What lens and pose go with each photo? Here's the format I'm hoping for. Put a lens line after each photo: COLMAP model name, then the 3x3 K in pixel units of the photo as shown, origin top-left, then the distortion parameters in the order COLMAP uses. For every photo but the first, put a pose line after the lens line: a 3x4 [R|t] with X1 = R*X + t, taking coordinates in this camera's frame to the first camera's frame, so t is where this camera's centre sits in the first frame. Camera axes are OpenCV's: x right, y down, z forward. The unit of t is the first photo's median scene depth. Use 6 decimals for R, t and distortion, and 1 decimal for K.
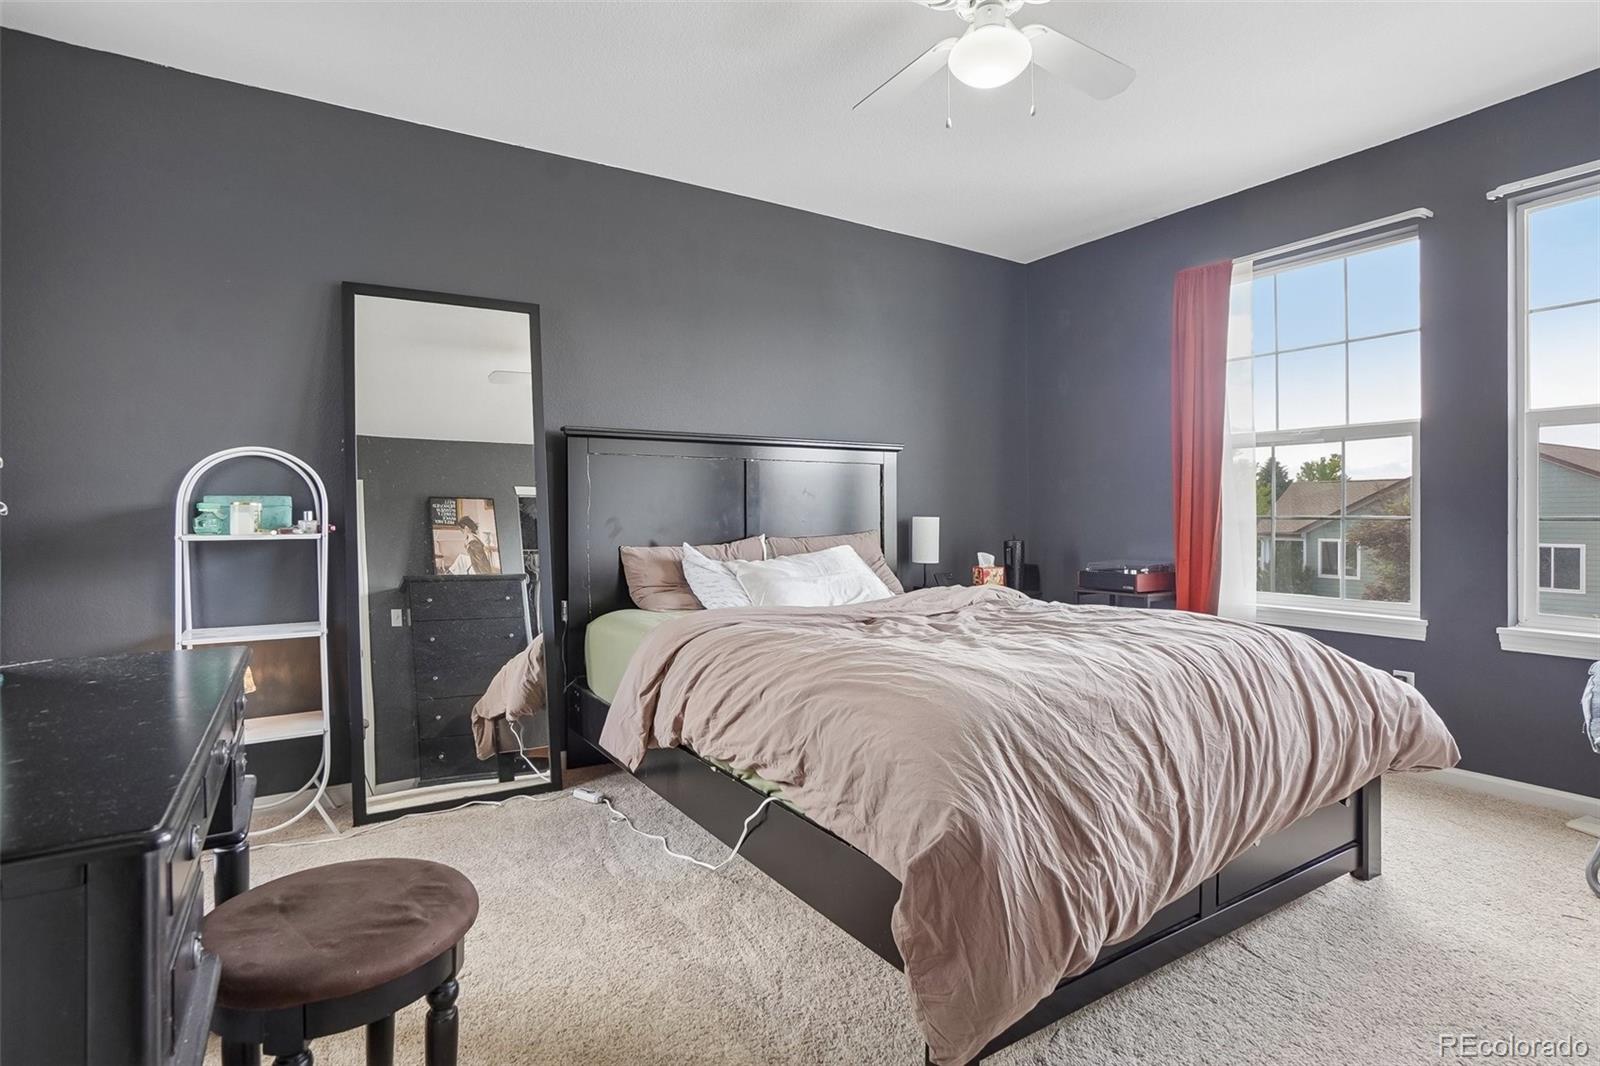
lens RADIAL K [[802.6, 0, 813.8], [0, 802.6, 525.4], [0, 0, 1]] dist [-0.034831, 0.013910]
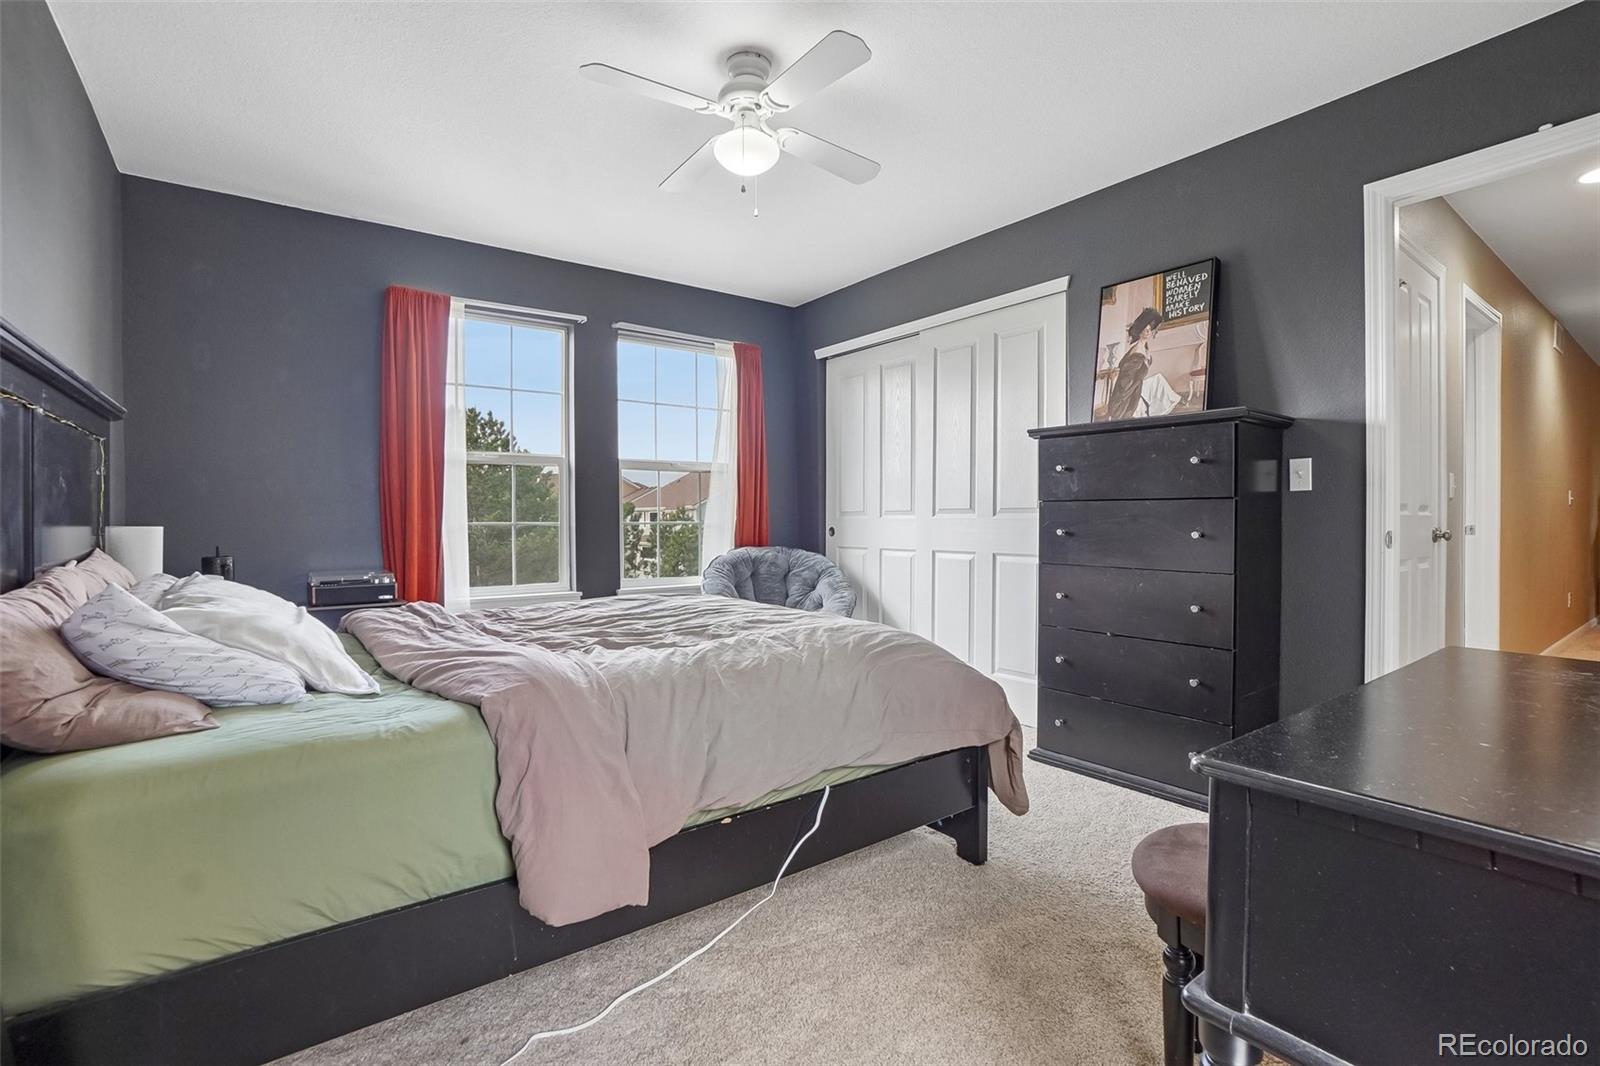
lens RADIAL K [[712.5, 0, 811.2], [0, 712.5, 527.2], [0, 0, 1]] dist [-0.047396, 0.010757]
pose [[-0.074192, -0.010033, 0.997194, -0.580397], [0.020245, 0.999728, 0.011565, -0.006609], [-0.997038, 0.021046, -0.073969, 0.643136]]
